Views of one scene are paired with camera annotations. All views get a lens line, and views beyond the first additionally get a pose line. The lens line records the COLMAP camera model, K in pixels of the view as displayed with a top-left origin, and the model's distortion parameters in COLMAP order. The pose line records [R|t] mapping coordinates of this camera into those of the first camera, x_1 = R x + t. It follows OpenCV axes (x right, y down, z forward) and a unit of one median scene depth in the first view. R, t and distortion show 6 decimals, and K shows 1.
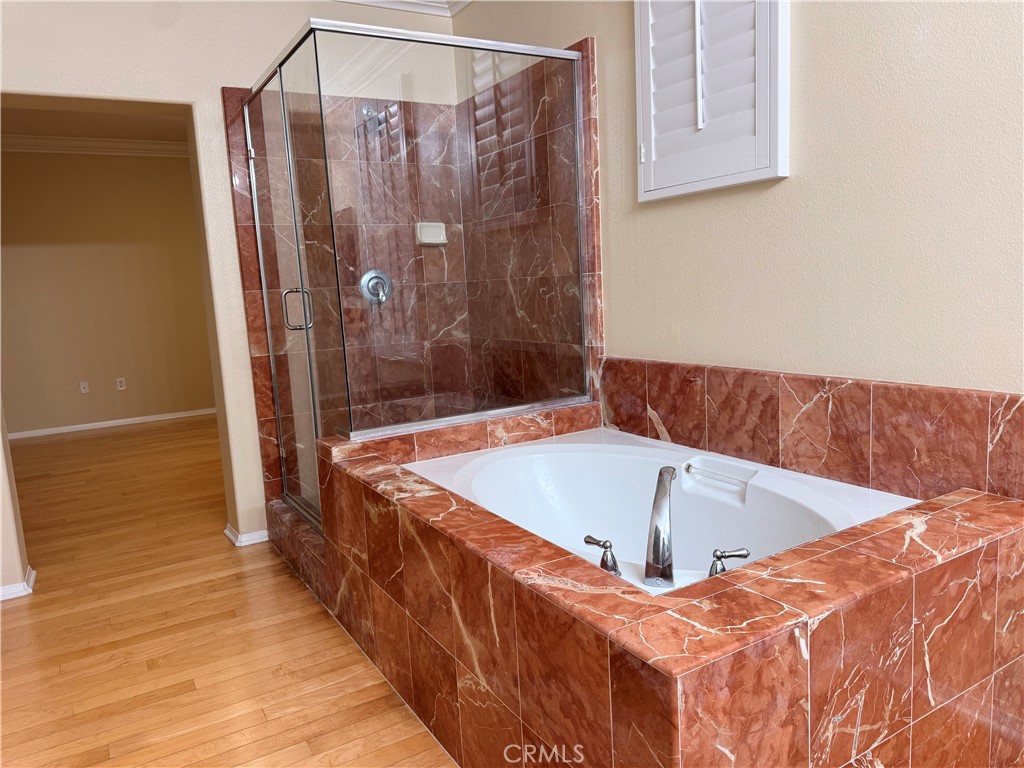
lens RADIAL K [[730.9, 0, 513.1], [0, 730.9, 393.0], [0, 0, 1]] dist [0.053002, -0.065701]
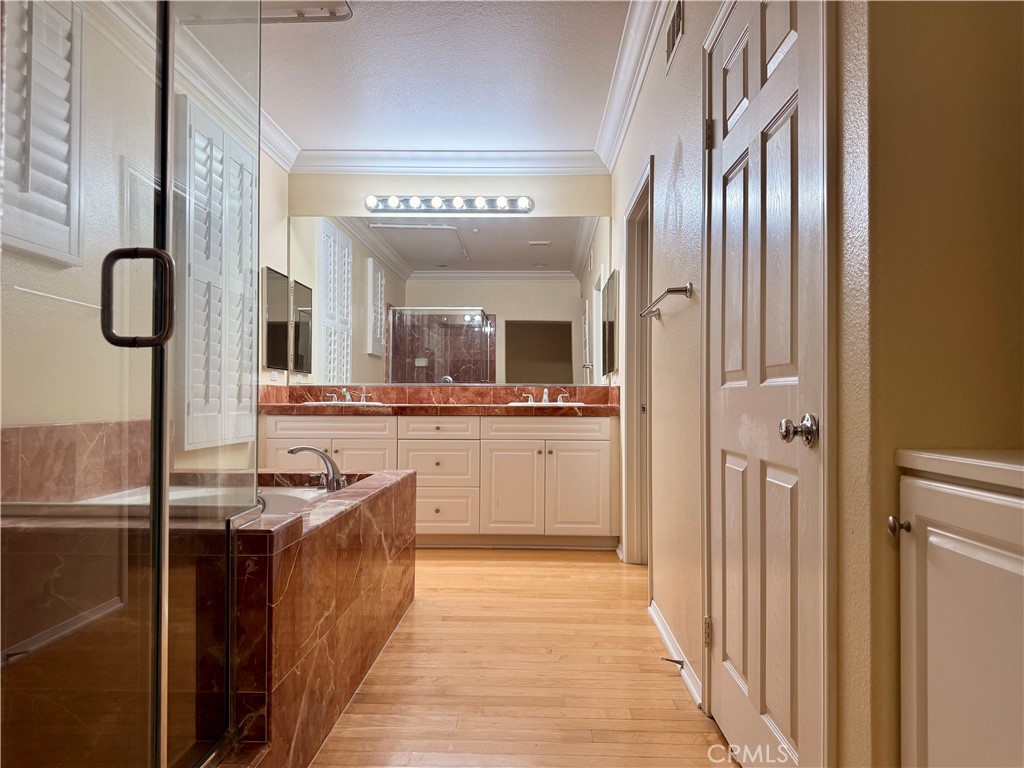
lens RADIAL K [[719.7, 0, 522.6], [0, 719.7, 388.5], [0, 0, 1]] dist [0.134400, -0.220772]
pose [[-0.847840, 0.056496, 0.527235, -0.970952], [0.118930, 0.989236, 0.085249, -0.104162], [-0.516743, 0.134982, -0.845433, 1.739241]]
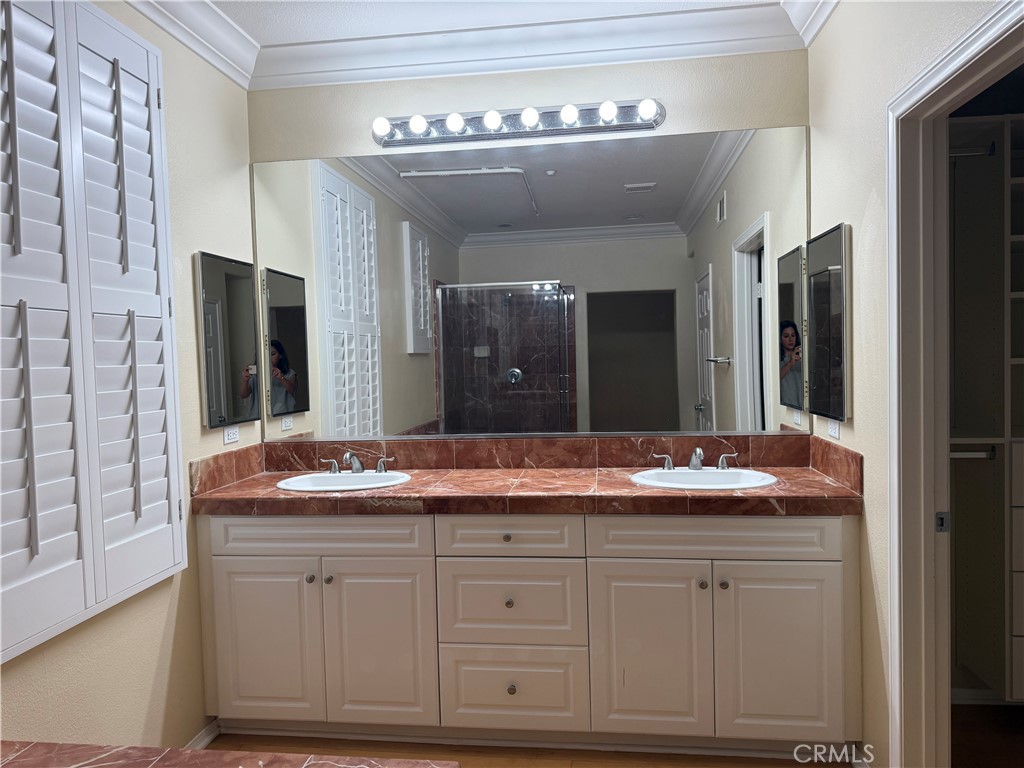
lens RADIAL K [[730.9, 0, 513.1], [0, 730.9, 393.0], [0, 0, 1]] dist [0.053002, -0.065701]
pose [[-0.786542, 0.044523, 0.615929, -0.351176], [0.160308, 0.977926, 0.134023, -0.221193], [-0.596366, 0.204153, -0.776317, 0.917999]]
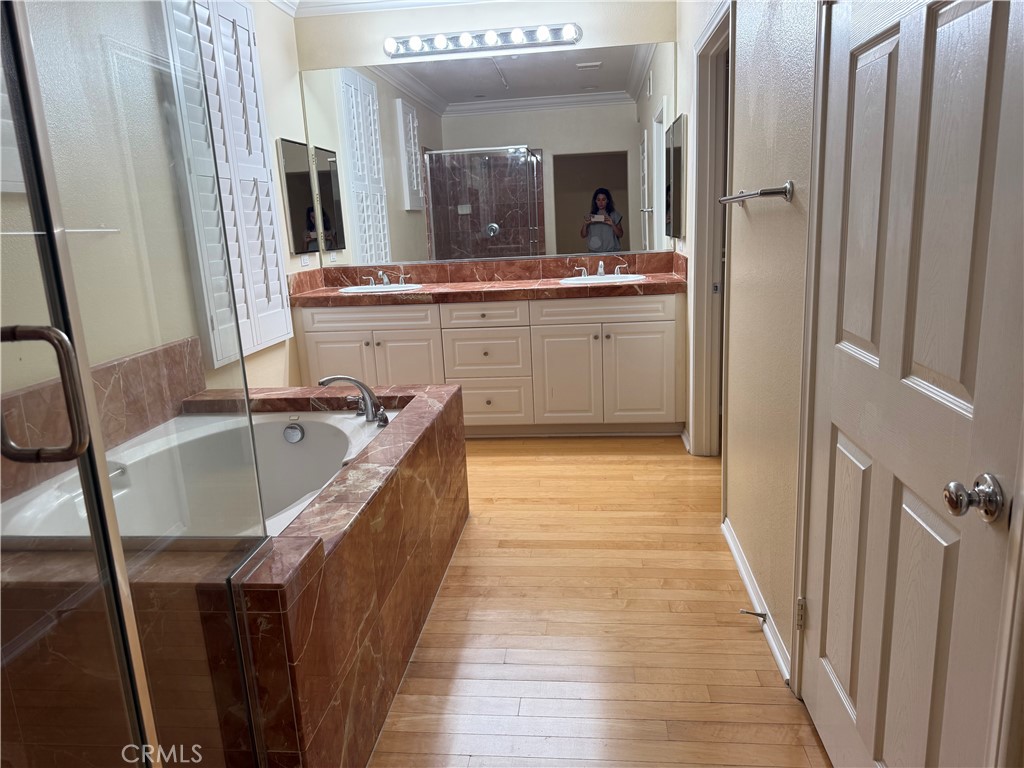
lens RADIAL K [[724.3, 0, 514.5], [0, 724.3, 385.3], [0, 0, 1]] dist [0.123854, -0.194347]
pose [[-0.799091, -0.042449, 0.599710, -0.876862], [0.178465, 0.935795, 0.304036, -0.244121], [-0.574112, 0.349979, -0.740210, 1.547182]]
